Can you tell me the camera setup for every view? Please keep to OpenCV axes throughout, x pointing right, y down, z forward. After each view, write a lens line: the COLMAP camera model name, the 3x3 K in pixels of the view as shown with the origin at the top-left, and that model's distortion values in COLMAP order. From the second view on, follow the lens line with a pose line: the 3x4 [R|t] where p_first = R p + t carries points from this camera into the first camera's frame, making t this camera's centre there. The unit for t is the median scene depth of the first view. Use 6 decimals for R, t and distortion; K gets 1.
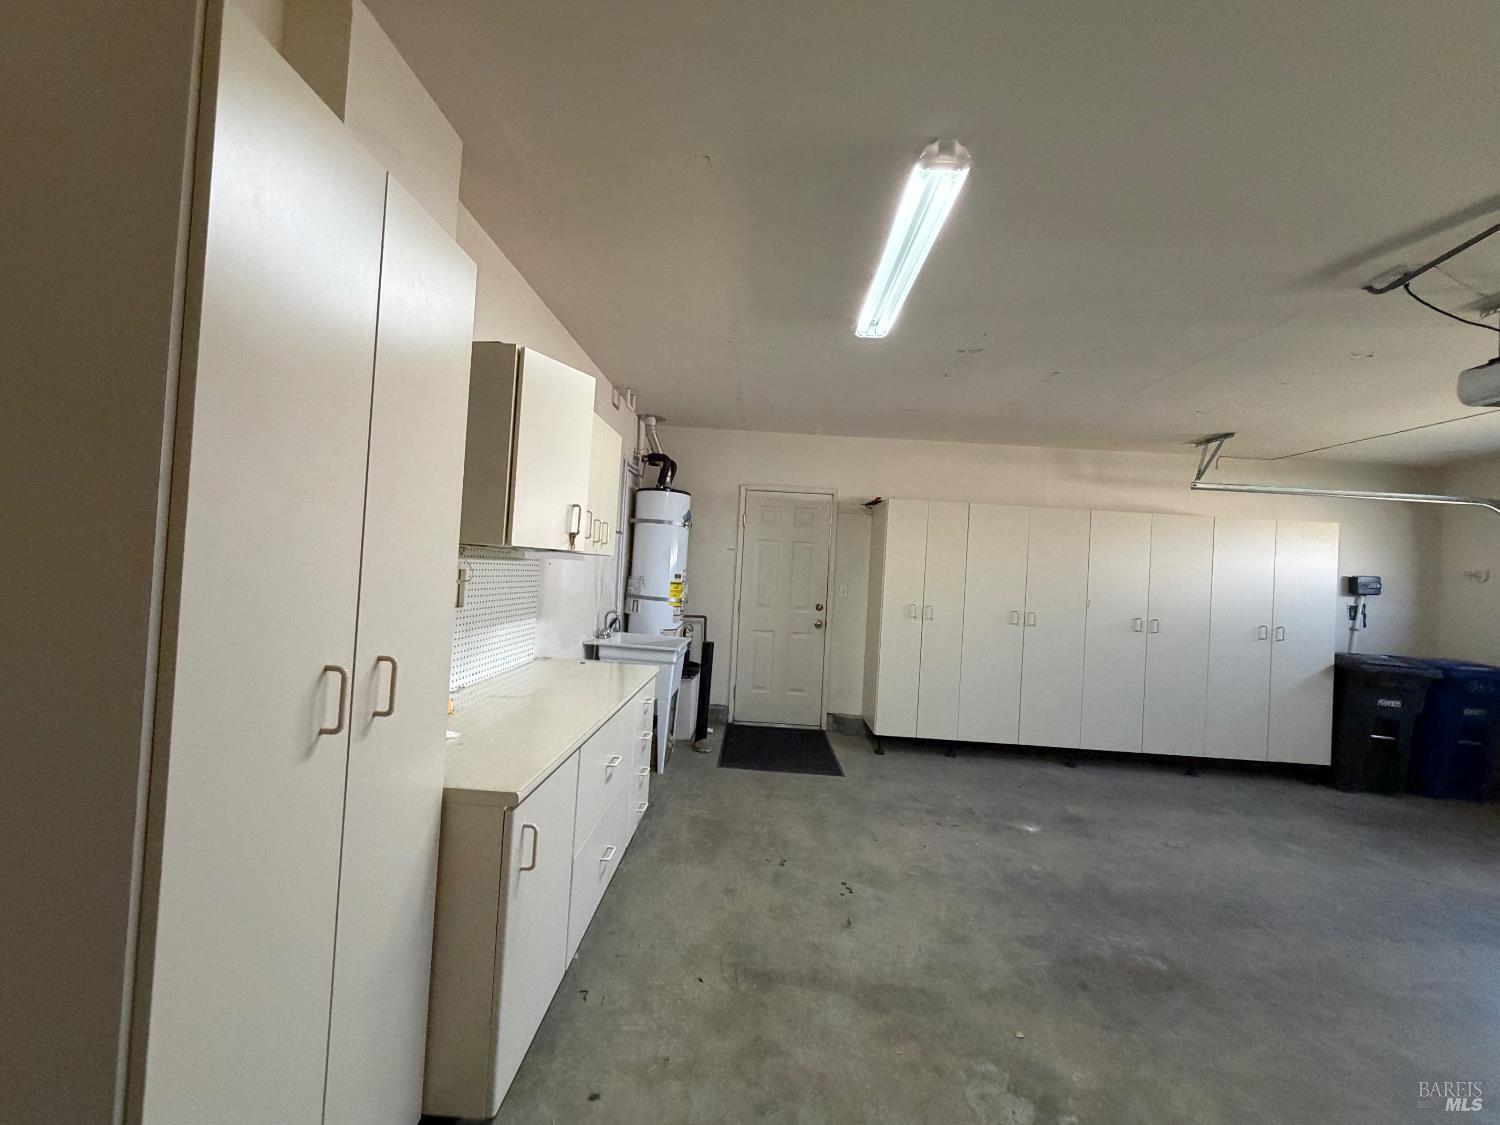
lens RADIAL K [[612.2, 0, 748.8], [0, 612.2, 560.9], [0, 0, 1]] dist [0.005656, -0.000238]
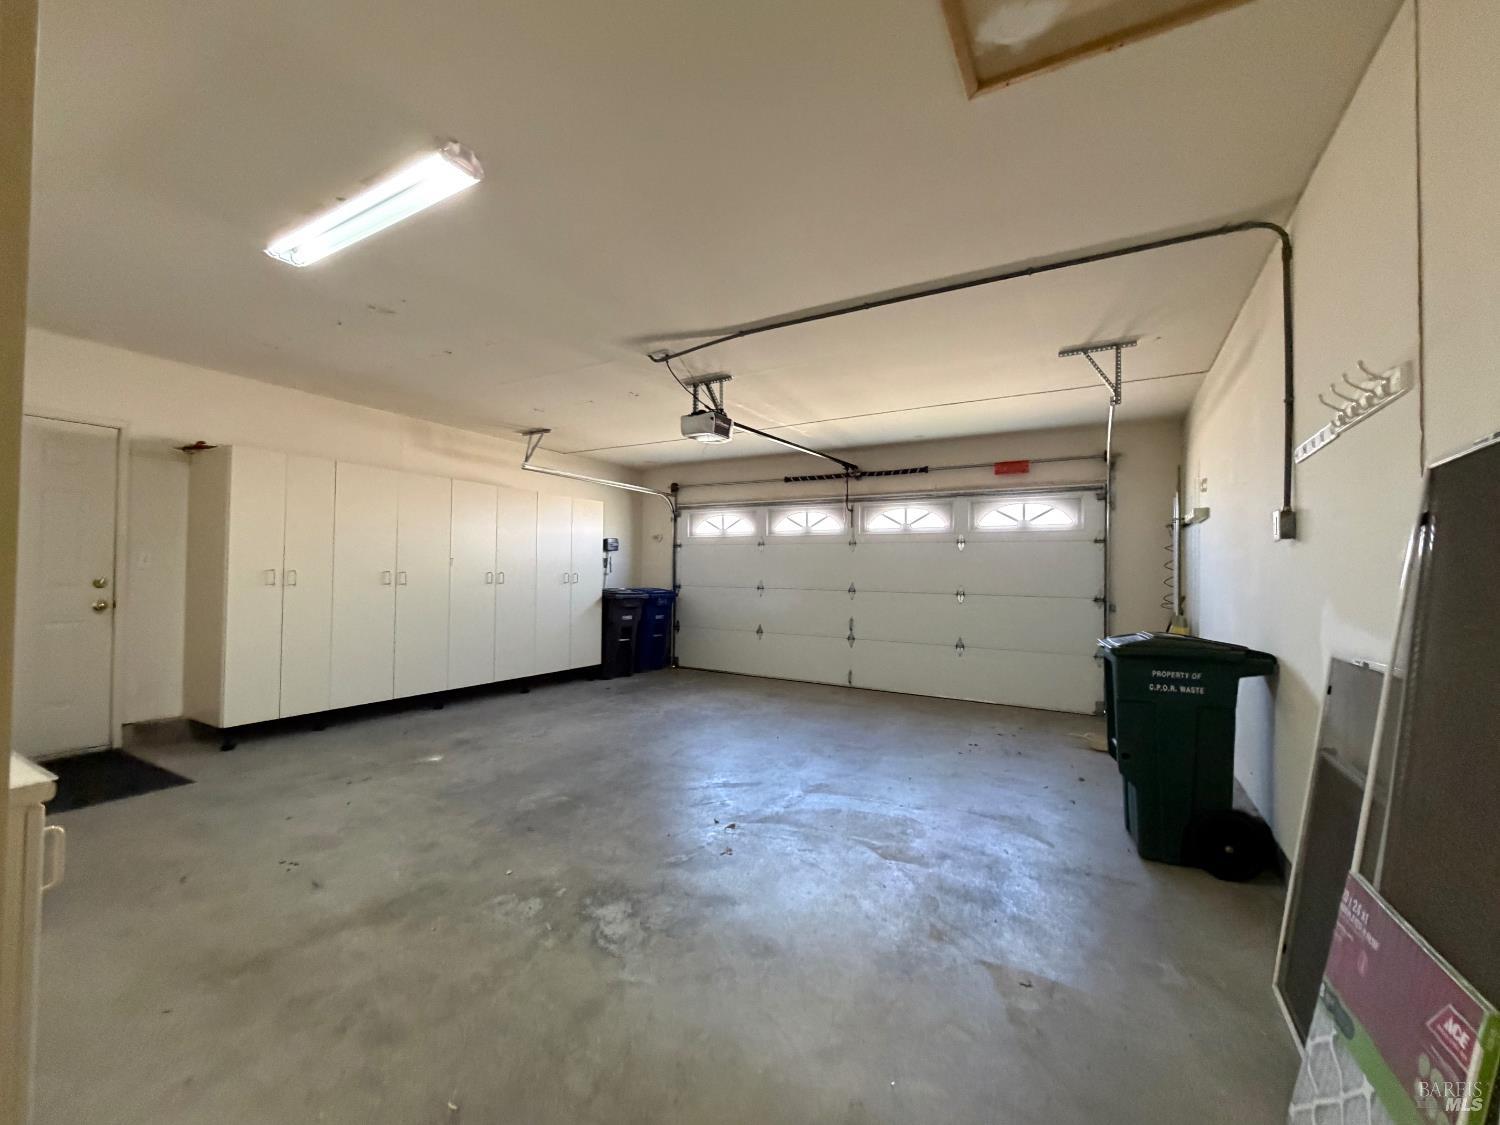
lens RADIAL K [[612.2, 0, 748.8], [0, 612.2, 560.9], [0, 0, 1]] dist [0.005656, -0.000238]
pose [[0.480568, -0.033894, 0.876302, -0.201594], [0.000325, 0.999260, 0.038472, 0.028619], [-0.876957, -0.018203, 0.480223, -0.028019]]
